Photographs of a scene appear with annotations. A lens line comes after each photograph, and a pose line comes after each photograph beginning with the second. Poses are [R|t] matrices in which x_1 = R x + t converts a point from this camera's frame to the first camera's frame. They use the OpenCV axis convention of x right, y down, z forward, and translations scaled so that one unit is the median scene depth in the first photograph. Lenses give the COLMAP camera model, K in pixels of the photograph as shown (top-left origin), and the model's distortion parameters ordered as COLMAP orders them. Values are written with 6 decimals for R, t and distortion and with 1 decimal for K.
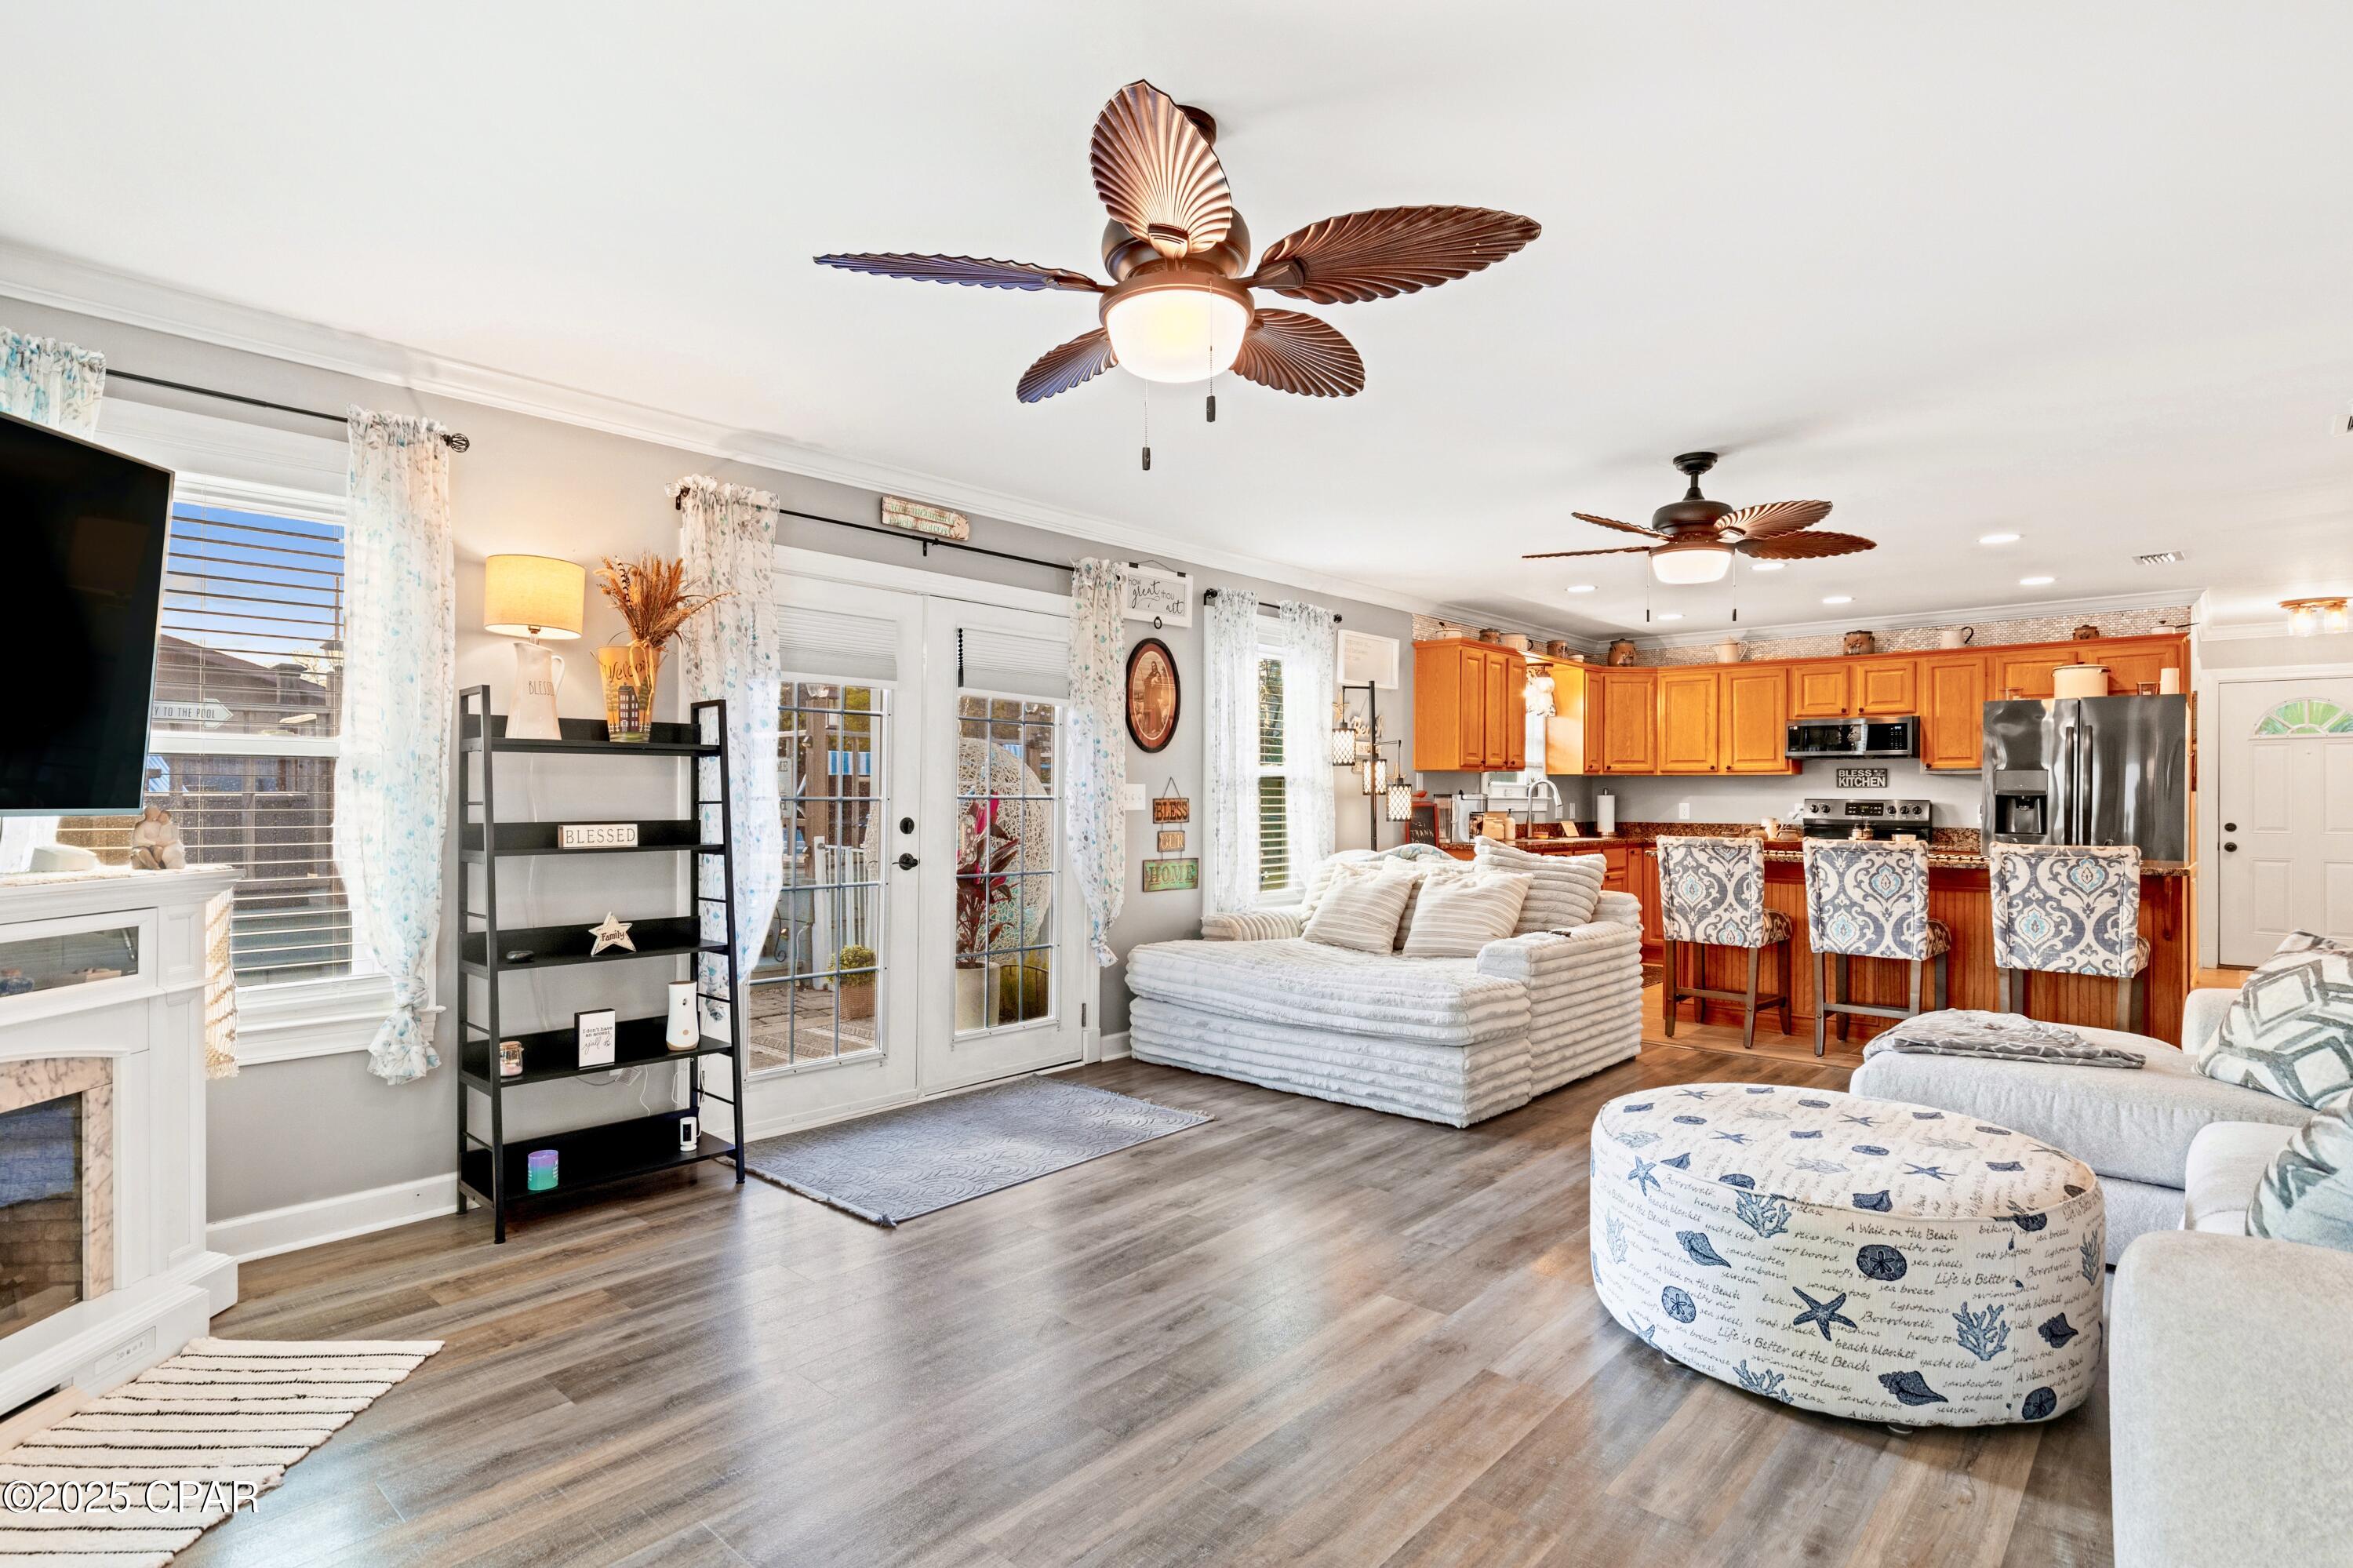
lens RADIAL K [[1204.6, 0, 1154.9], [0, 1204.6, 787.8], [0, 0, 1]] dist [-0.003157, -0.000904]
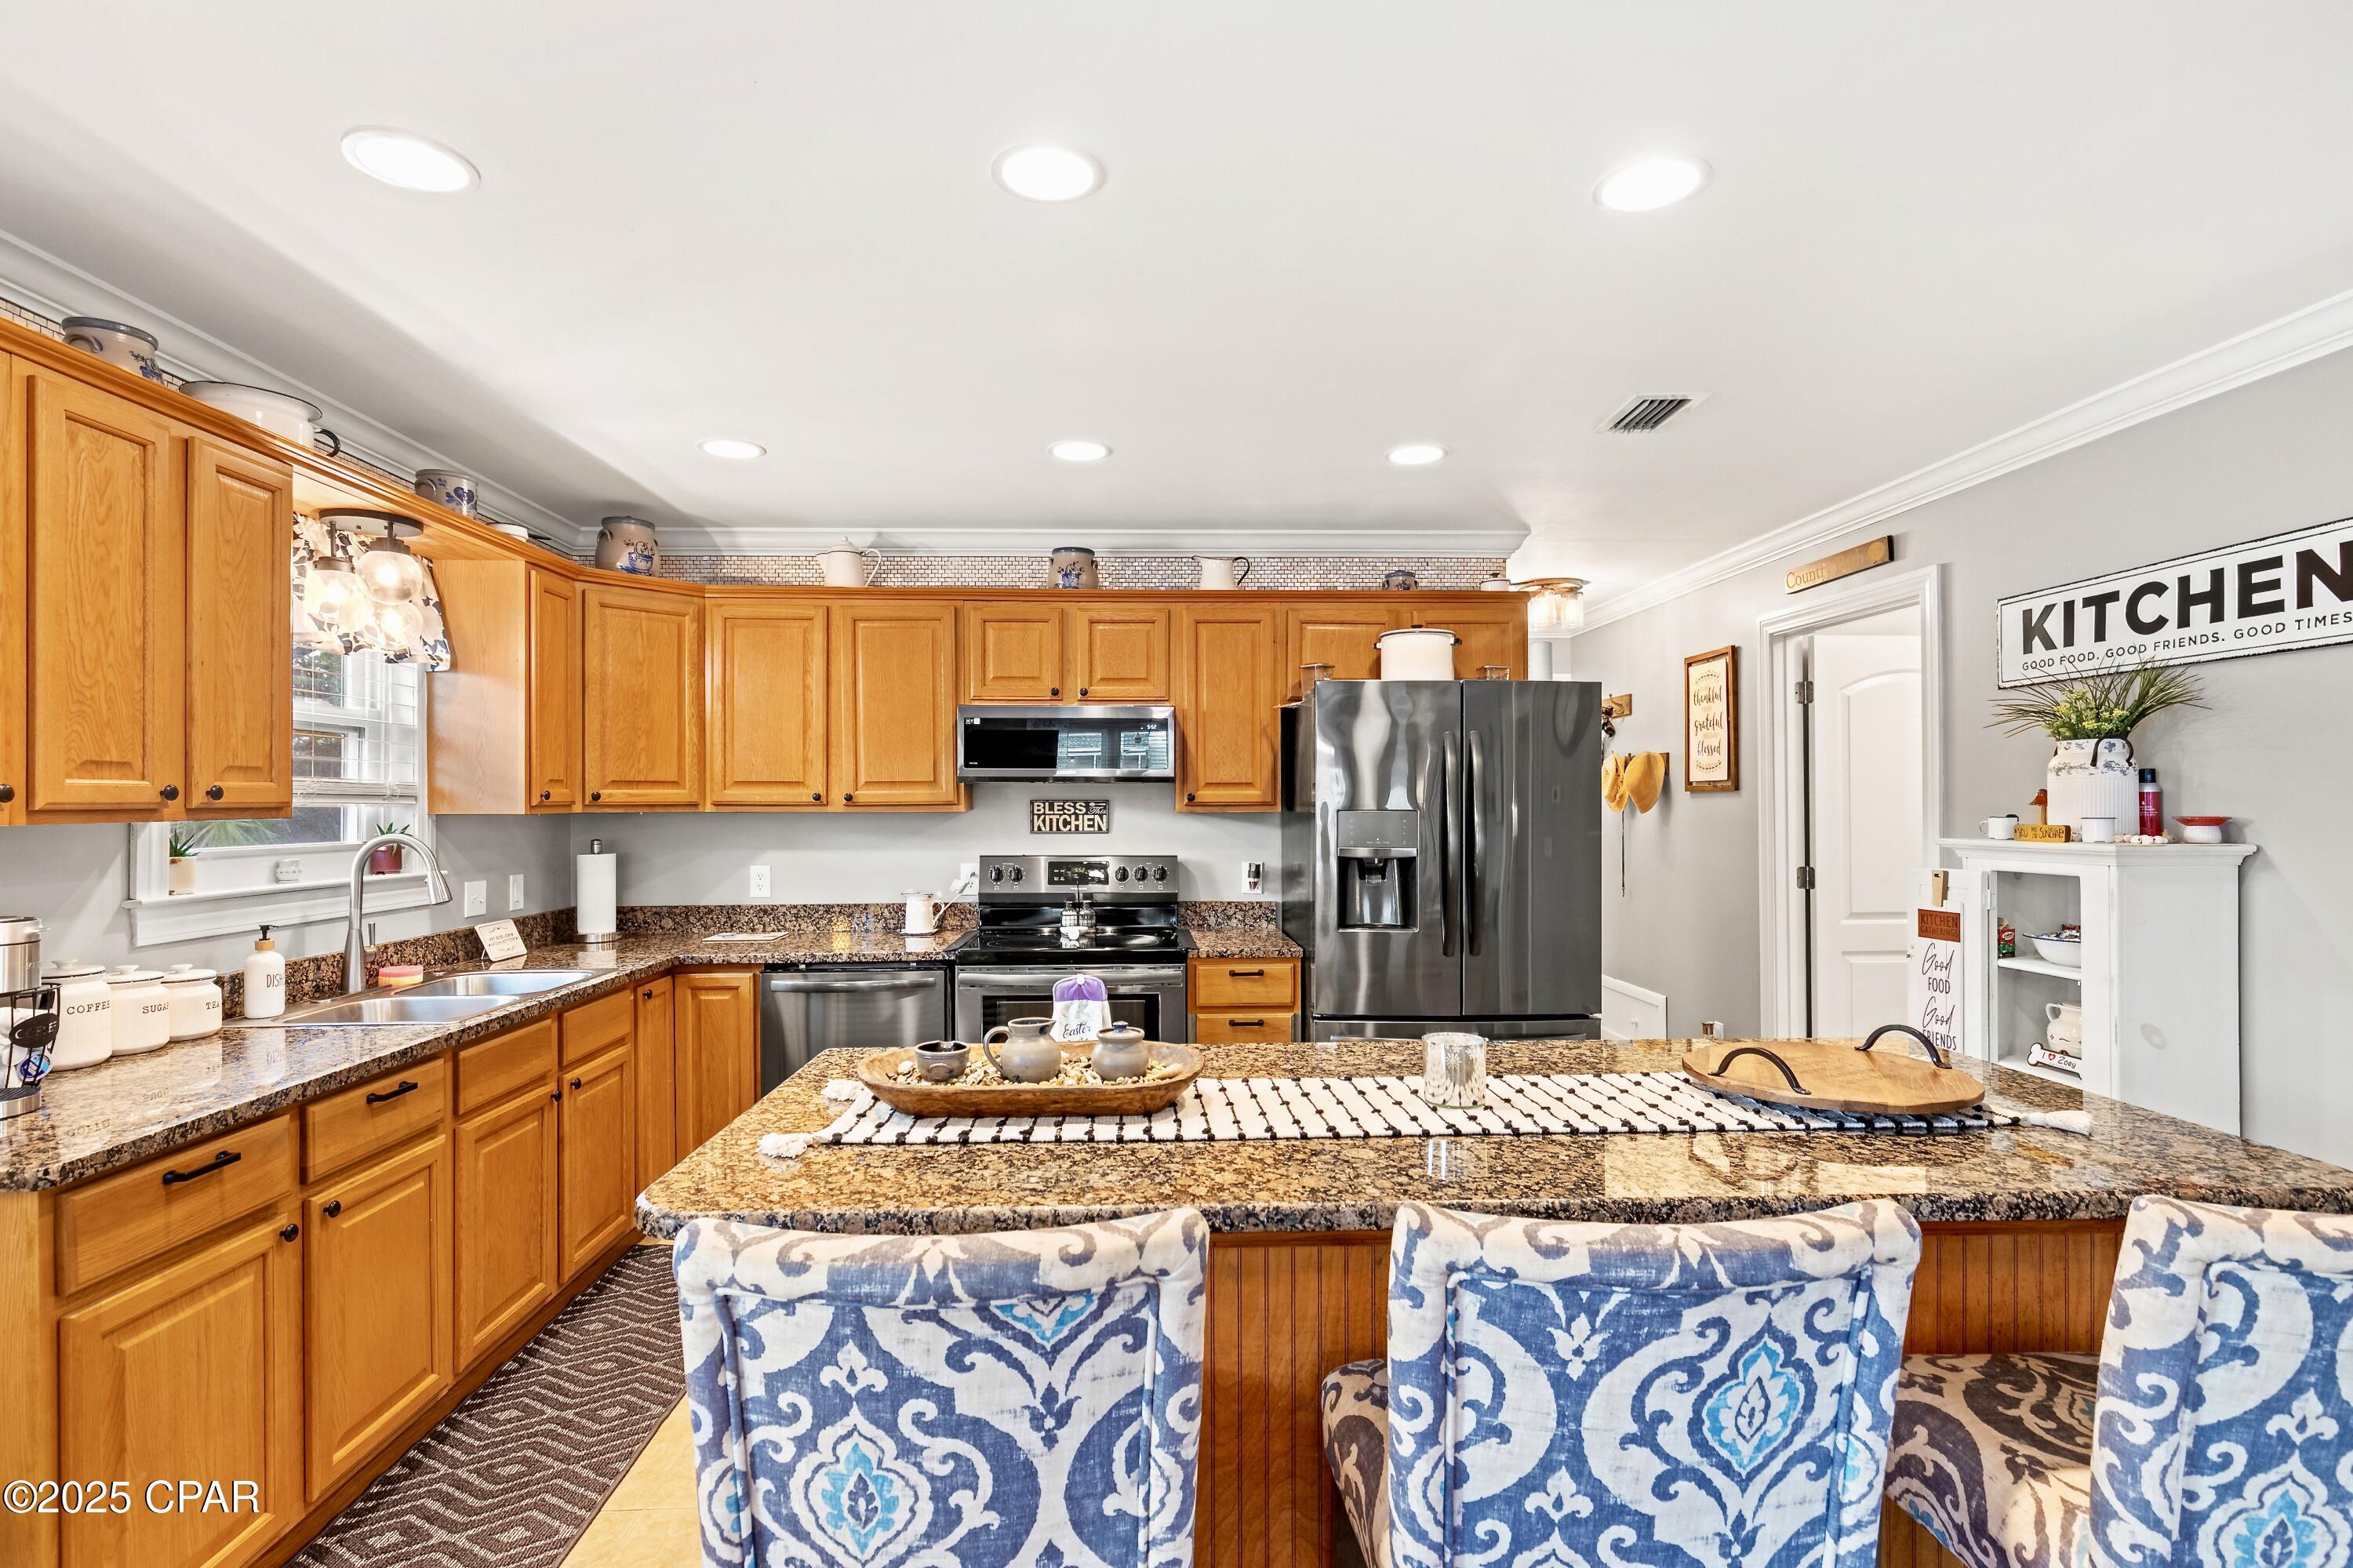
lens RADIAL K [[1116.5, 0, 1177.2], [0, 1116.5, 797.6], [0, 0, 1]] dist [-0.001392, 0.000106]
pose [[0.705559, -0.005798, 0.708627, 0.265200], [0.001966, 0.999979, 0.006224, -0.020843], [-0.708648, -0.002998, 0.705556, 0.624936]]
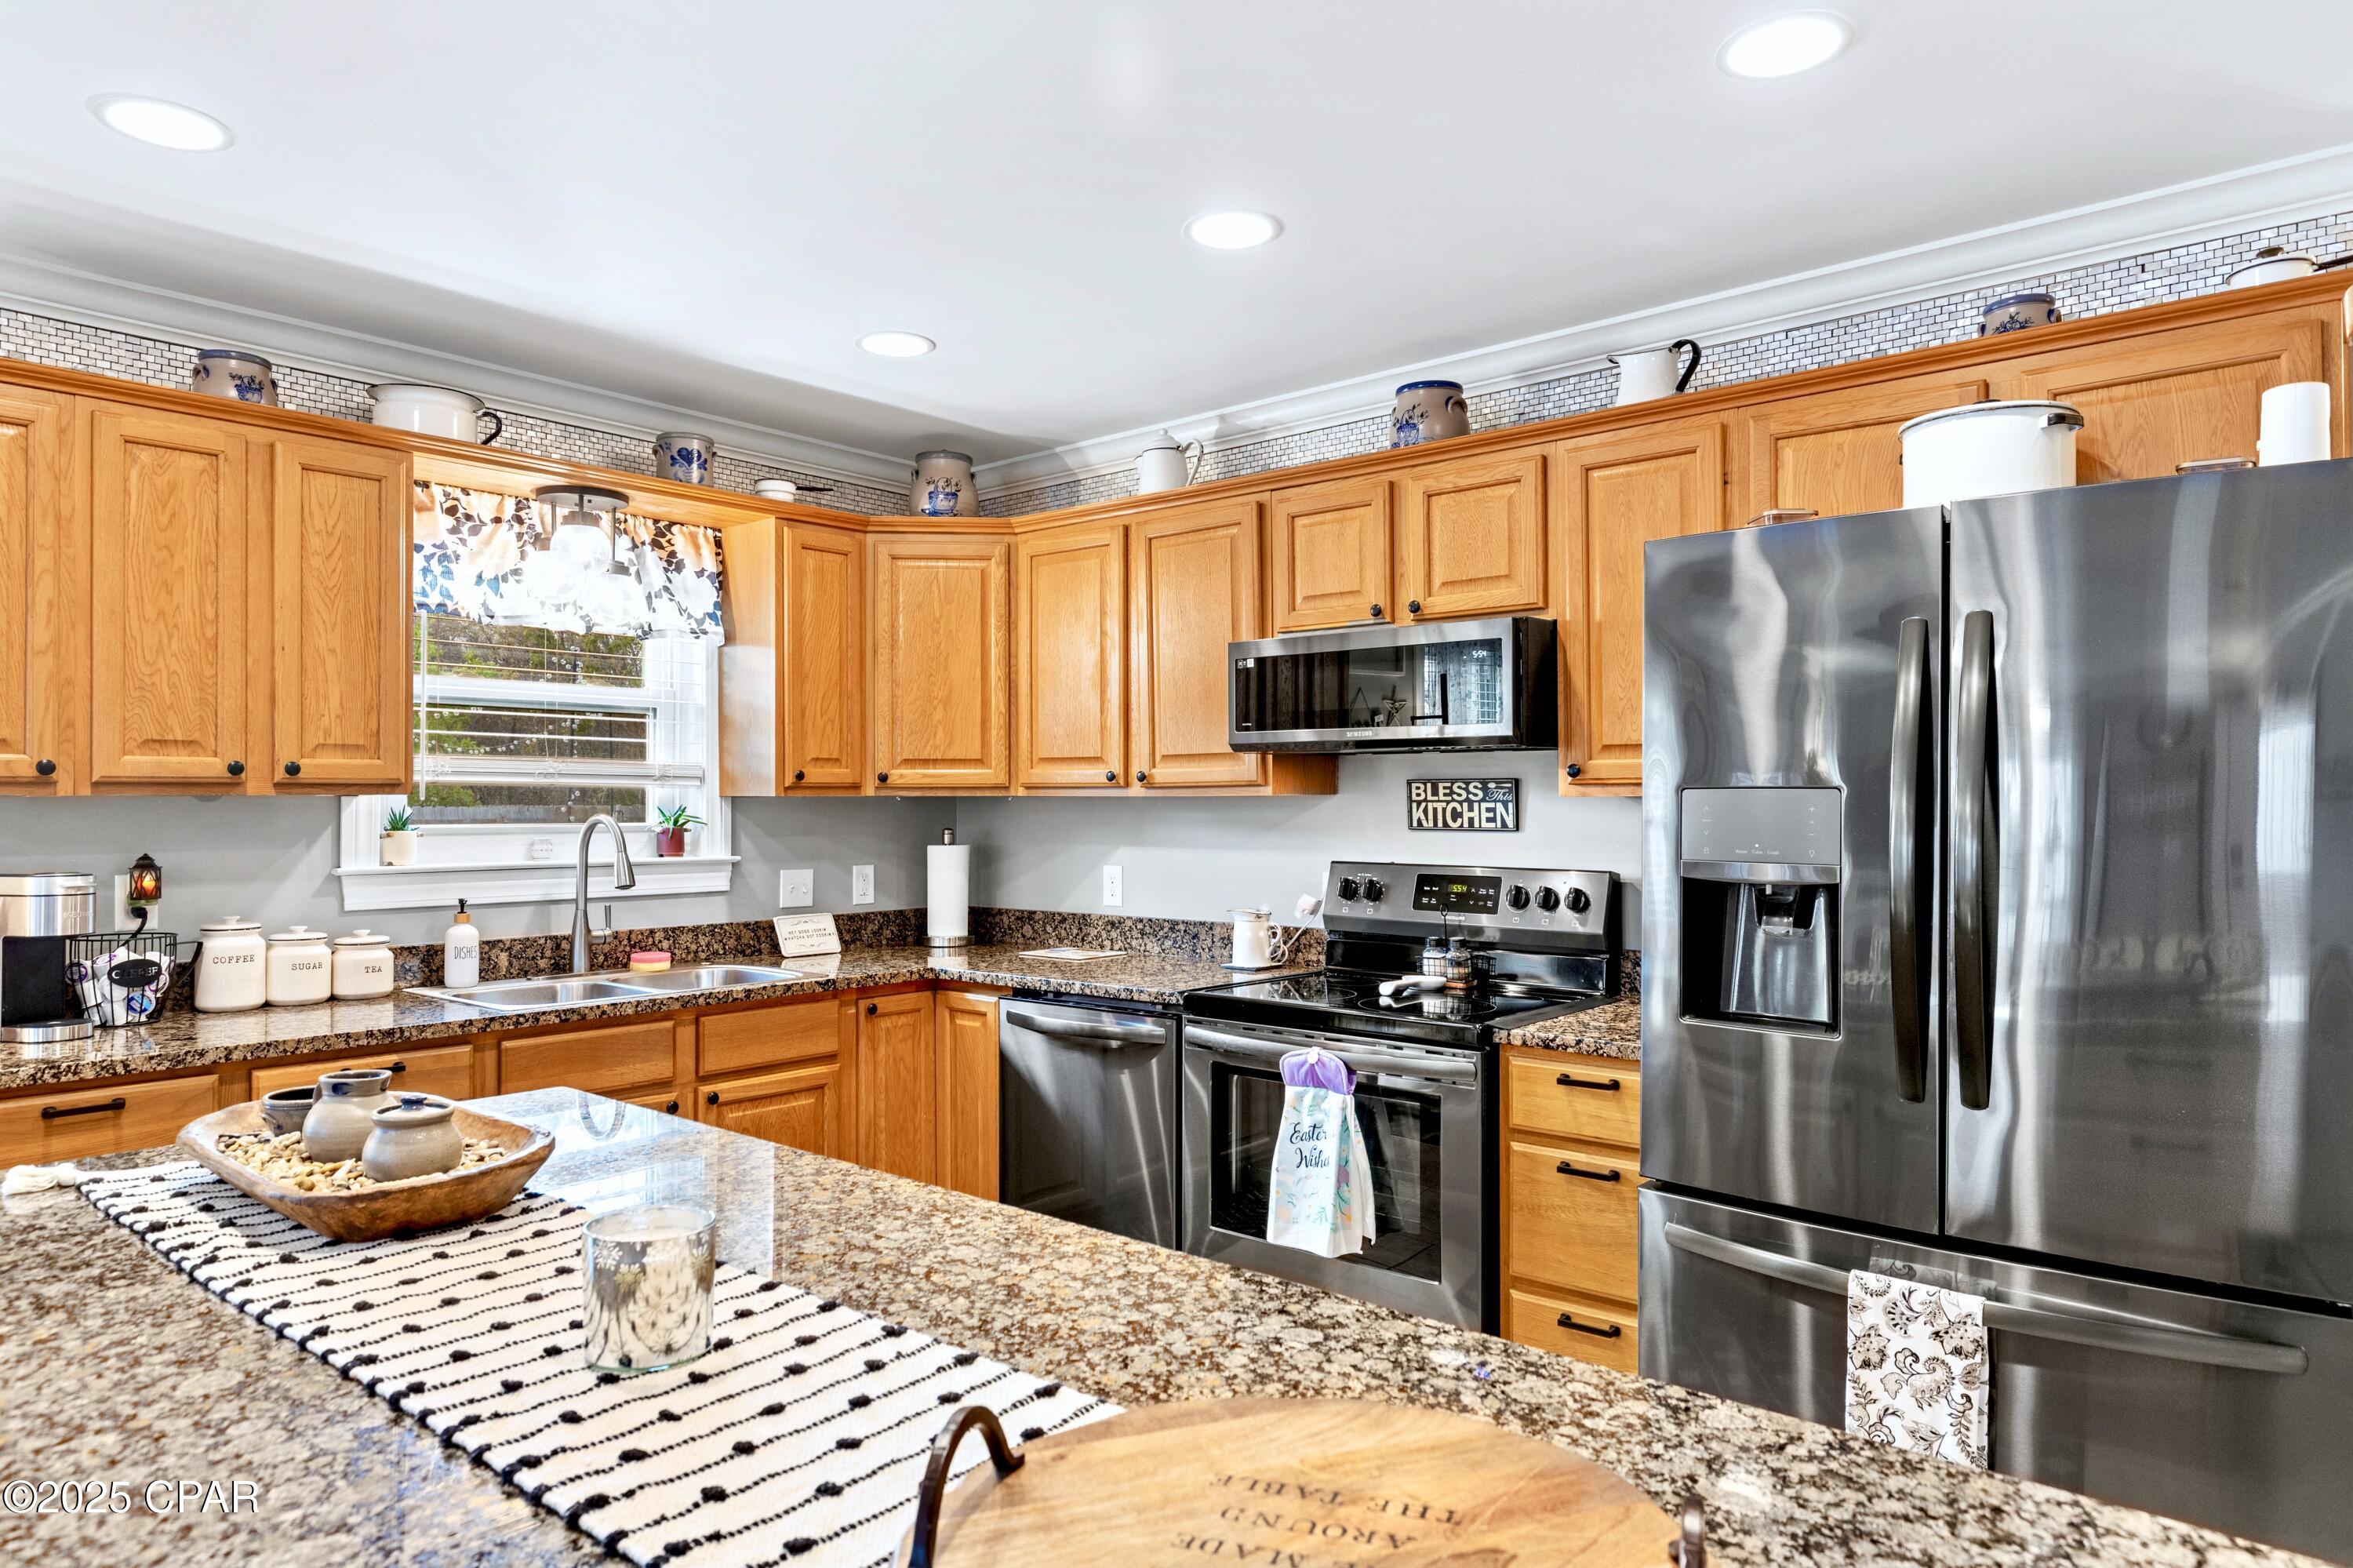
lens RADIAL K [[1438.2, 0, 1168.2], [0, 1438.2, 784.7], [0, 0, 1]] dist [0.005776, -0.001341]
pose [[0.999554, -0.007472, 0.028910, 0.510053], [0.007614, 0.999960, -0.004794, -0.013071], [-0.028873, 0.005012, 0.999571, 0.600166]]
